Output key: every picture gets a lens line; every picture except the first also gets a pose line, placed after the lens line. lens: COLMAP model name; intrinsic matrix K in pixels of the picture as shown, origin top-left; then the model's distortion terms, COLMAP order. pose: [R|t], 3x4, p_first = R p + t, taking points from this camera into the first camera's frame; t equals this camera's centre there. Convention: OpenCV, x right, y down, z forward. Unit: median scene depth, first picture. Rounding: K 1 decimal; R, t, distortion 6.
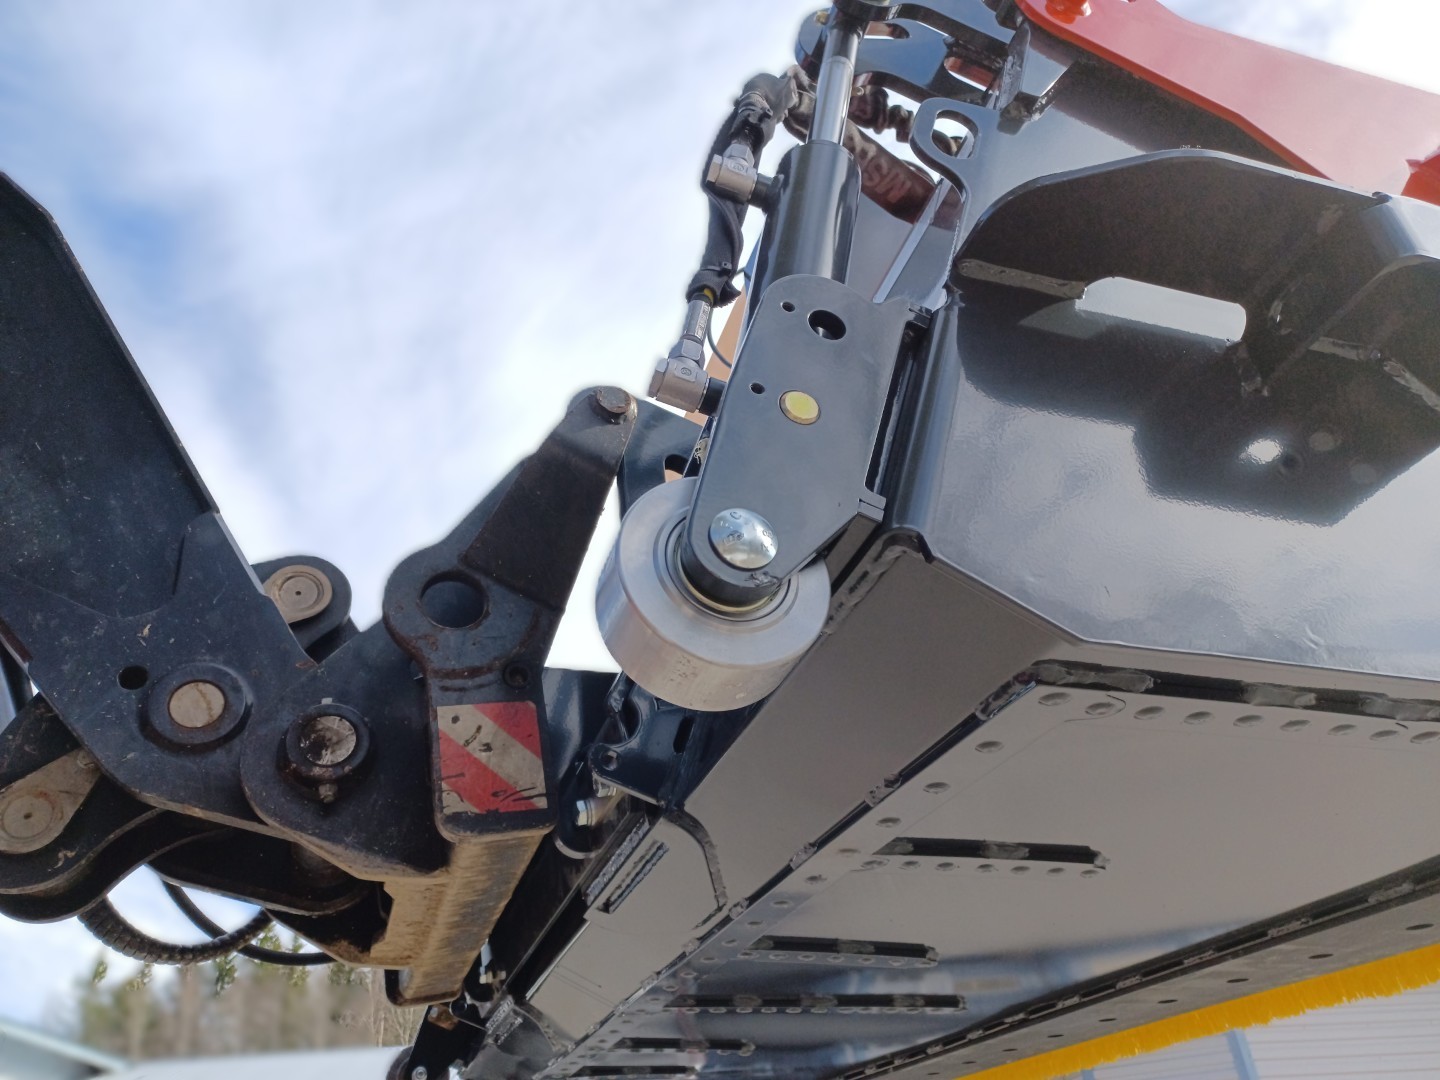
lens RADIAL K [[1057.5, 0, 720.0], [0, 1057.5, 540.0], [0, 0, 1]] dist [0.001664, 0.004048]
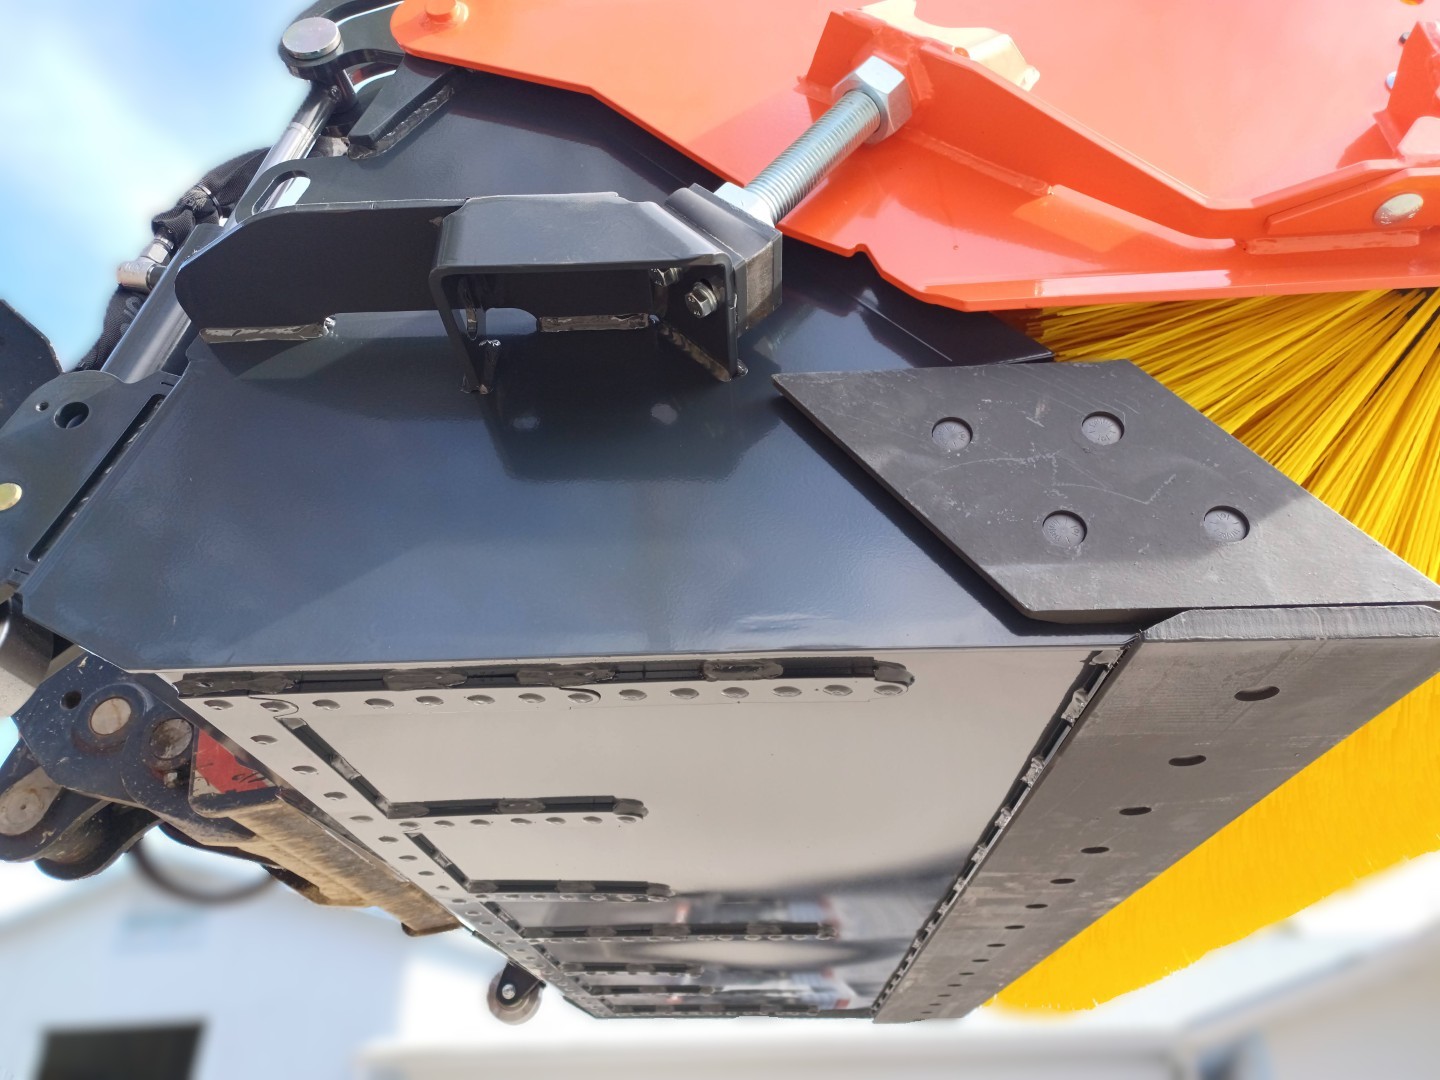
lens RADIAL K [[1061.7, 0, 721.0], [0, 1061.7, 510.7], [0, 0, 1]] dist [0.004983, 0.002384]
pose [[0.940880, -0.135556, -0.310434, 0.670563], [0.150326, 0.988344, 0.024040, -0.013118], [0.303557, -0.069285, 0.950291, 0.002893]]
